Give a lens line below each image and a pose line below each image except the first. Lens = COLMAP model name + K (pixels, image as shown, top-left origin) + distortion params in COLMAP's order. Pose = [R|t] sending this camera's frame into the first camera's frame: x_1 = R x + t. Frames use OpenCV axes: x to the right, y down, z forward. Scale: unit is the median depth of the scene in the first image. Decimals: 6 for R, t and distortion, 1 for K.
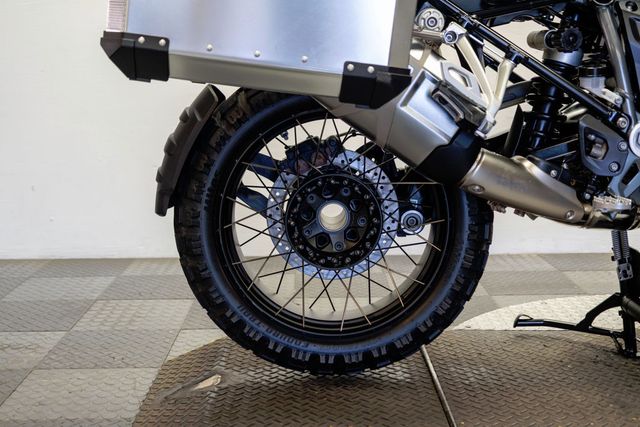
lens RADIAL K [[854.9, 0, 320.0], [0, 854.9, 213.5], [0, 0, 1]] dist [0.003044, -0.046121]
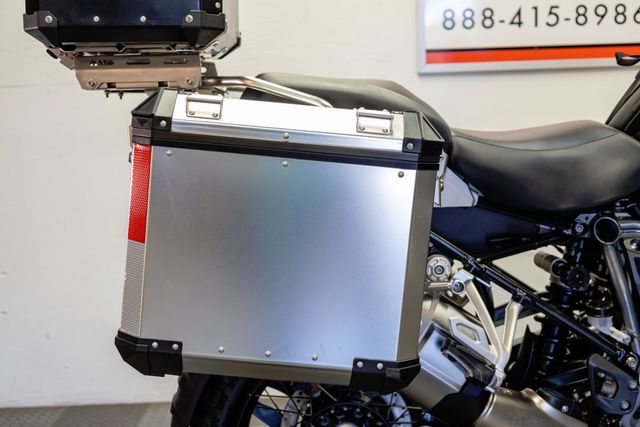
lens RADIAL K [[854.9, 0, 320.0], [0, 854.9, 213.5], [0, 0, 1]] dist [0.003044, -0.046121]
pose [[0.999652, -0.022082, -0.014419, 0.005319], [0.021248, 0.998225, -0.055642, -0.232176], [0.015622, 0.055317, 0.998347, -0.020742]]
